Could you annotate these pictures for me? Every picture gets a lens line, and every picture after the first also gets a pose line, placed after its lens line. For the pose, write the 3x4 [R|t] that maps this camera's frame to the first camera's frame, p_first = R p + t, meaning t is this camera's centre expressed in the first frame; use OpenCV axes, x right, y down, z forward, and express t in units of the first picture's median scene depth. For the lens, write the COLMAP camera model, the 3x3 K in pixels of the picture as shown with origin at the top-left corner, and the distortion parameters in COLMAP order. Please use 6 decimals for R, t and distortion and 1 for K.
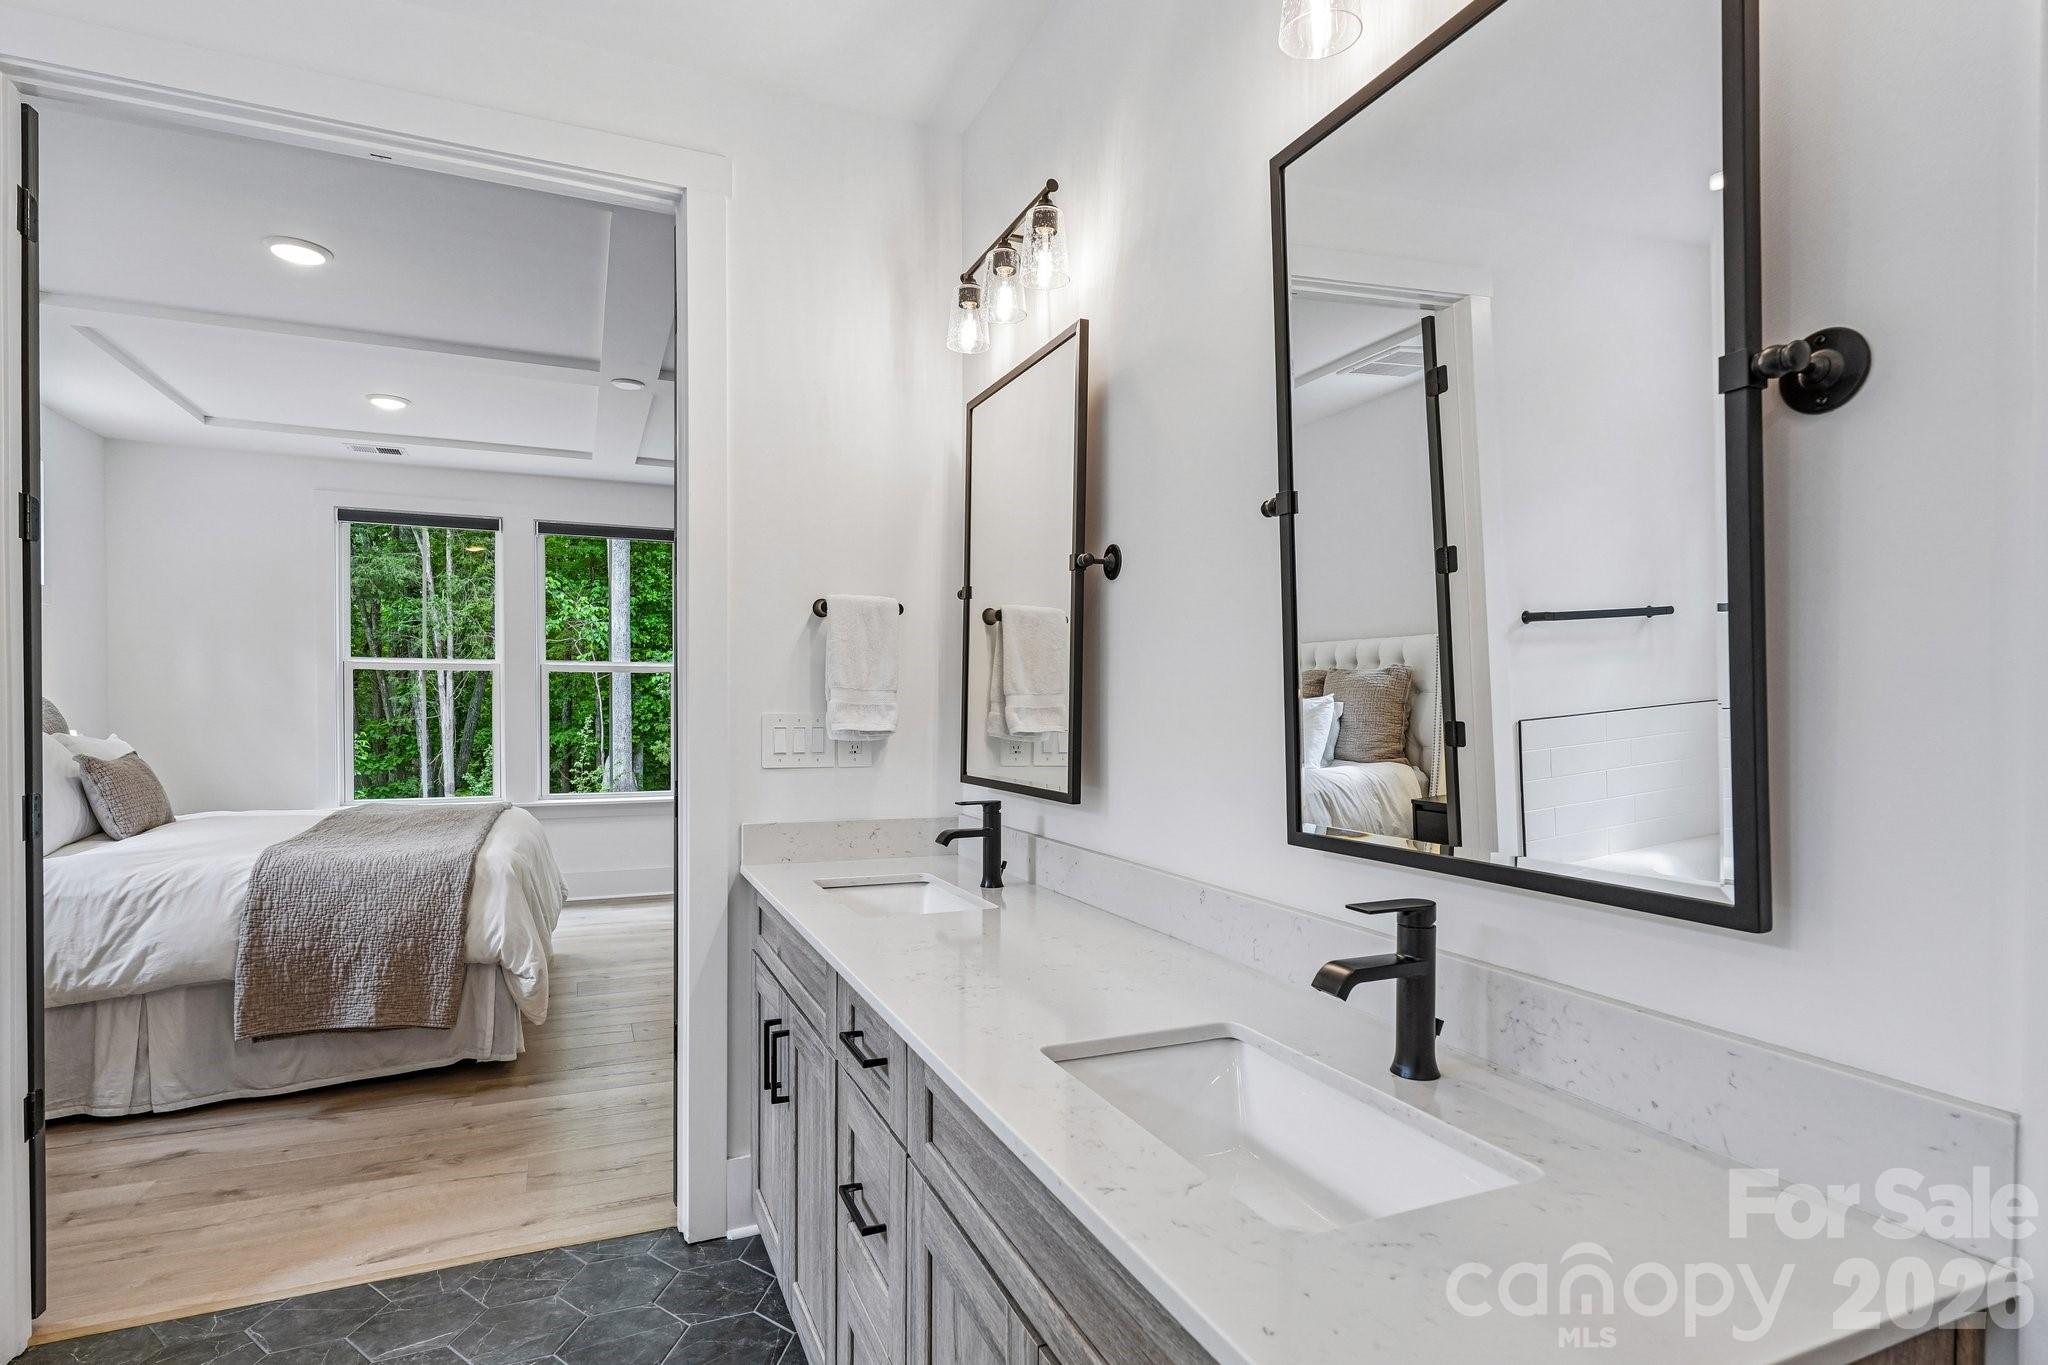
lens RADIAL K [[1039.7, 0, 1025.6], [0, 1039.7, 712.3], [0, 0, 1]] dist [0.000111, 0.000825]
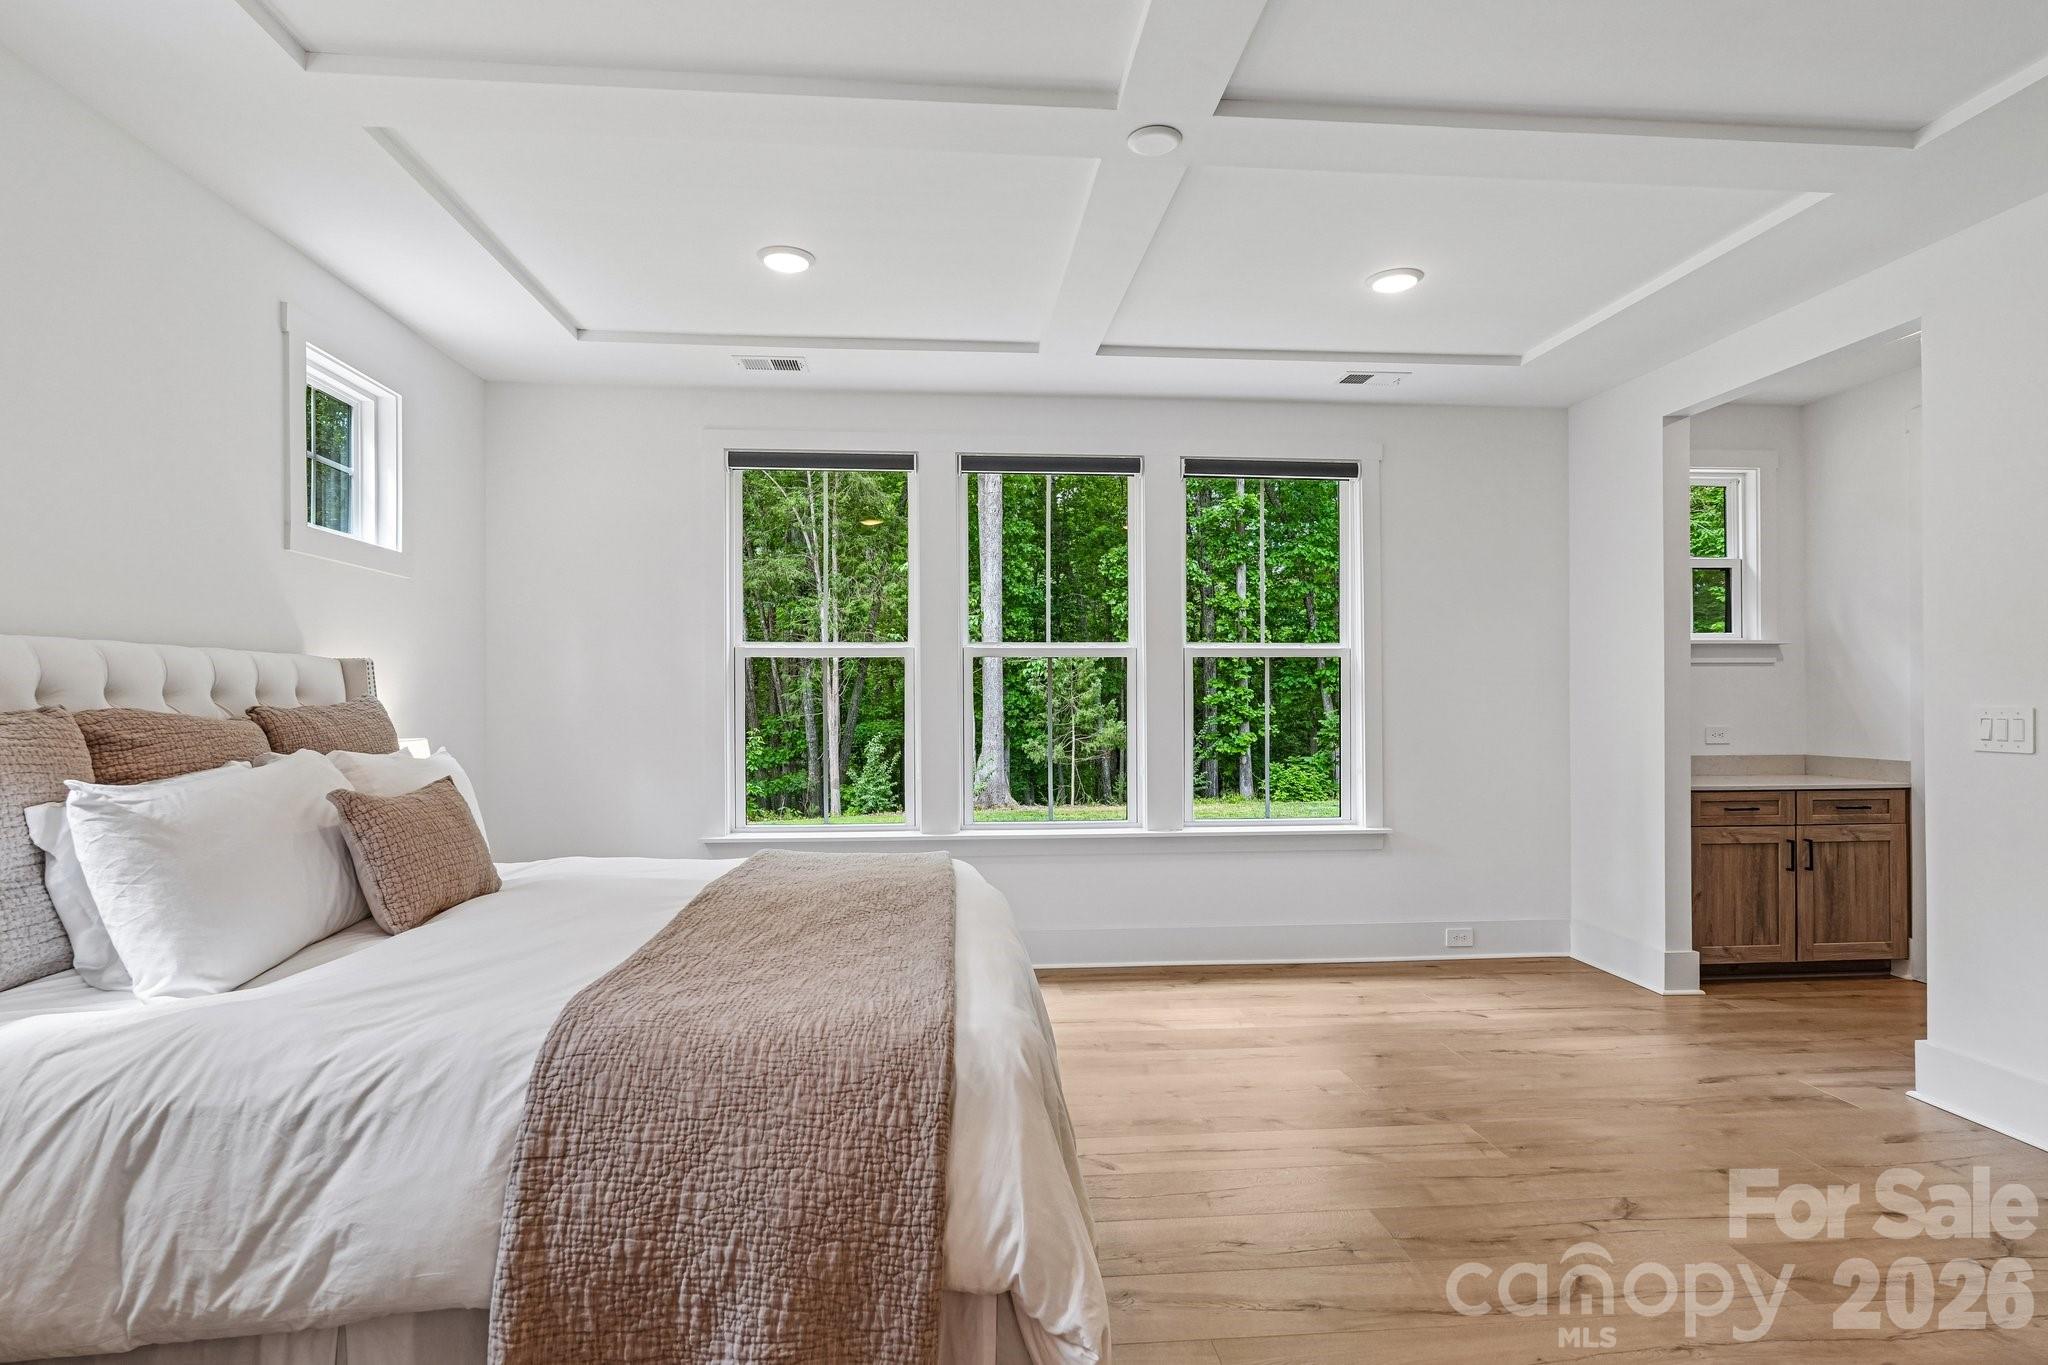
lens RADIAL K [[999.4, 0, 1006.6], [0, 999.4, 694.0], [0, 0, 1]] dist [0.001764, -0.000050]
pose [[0.946567, -0.006618, -0.322440, -0.391839], [0.002470, 0.999909, -0.013272, -0.006660], [0.322499, 0.011766, 0.946497, 0.632942]]
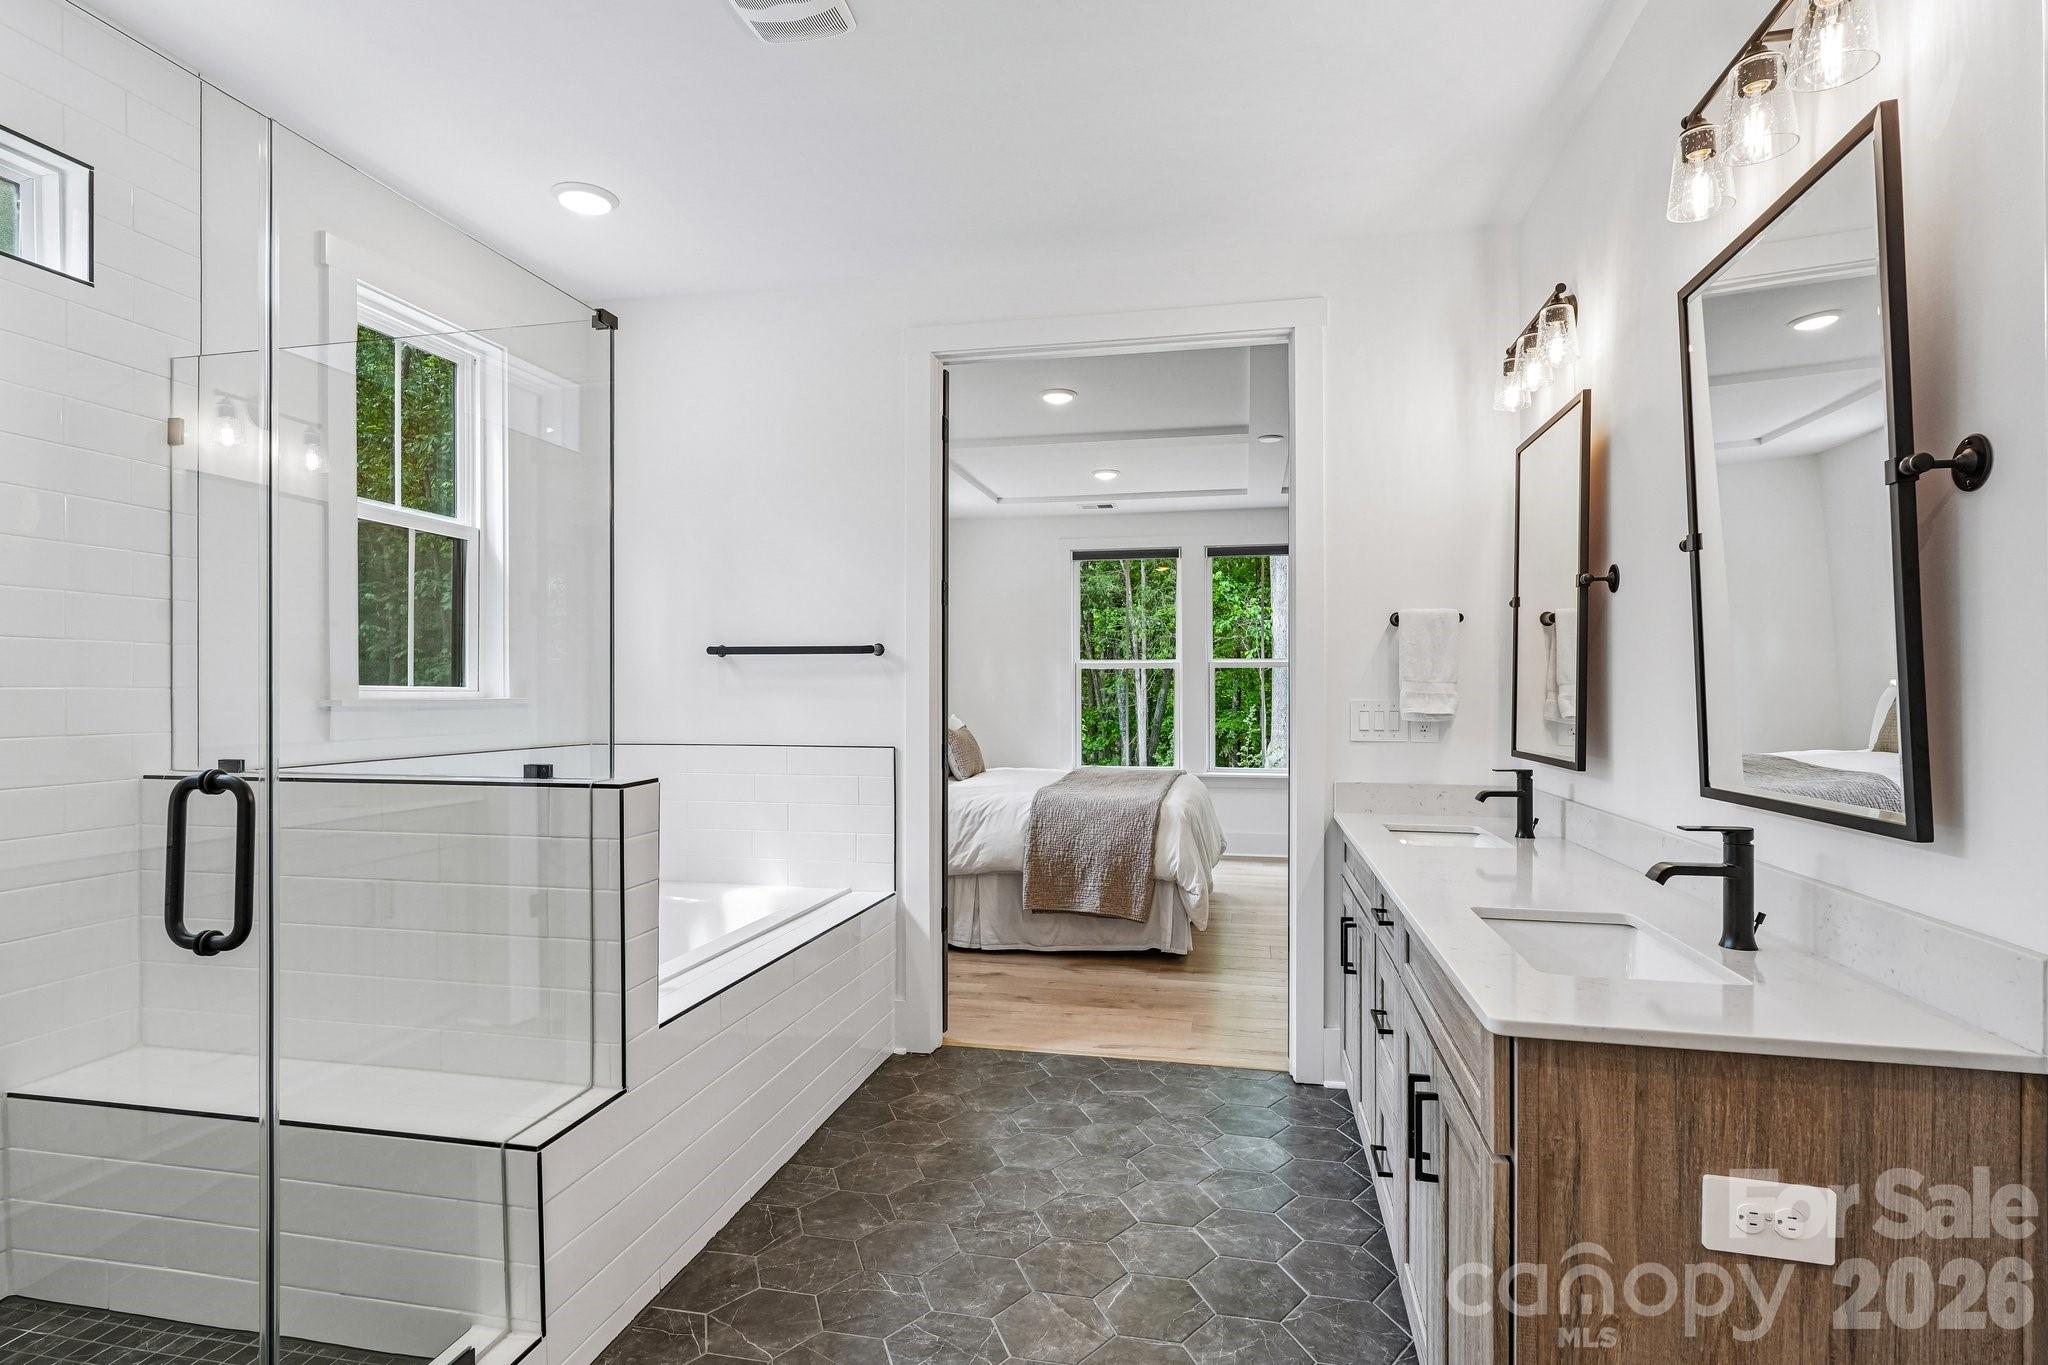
lens RADIAL K [[1039.7, 0, 1025.6], [0, 1039.7, 712.3], [0, 0, 1]] dist [0.000111, 0.000825]
pose [[0.814880, 0.007231, -0.579585, 0.140329], [-0.001924, 0.999950, 0.009772, 0.003308], [0.579627, -0.006848, 0.814853, -0.258327]]
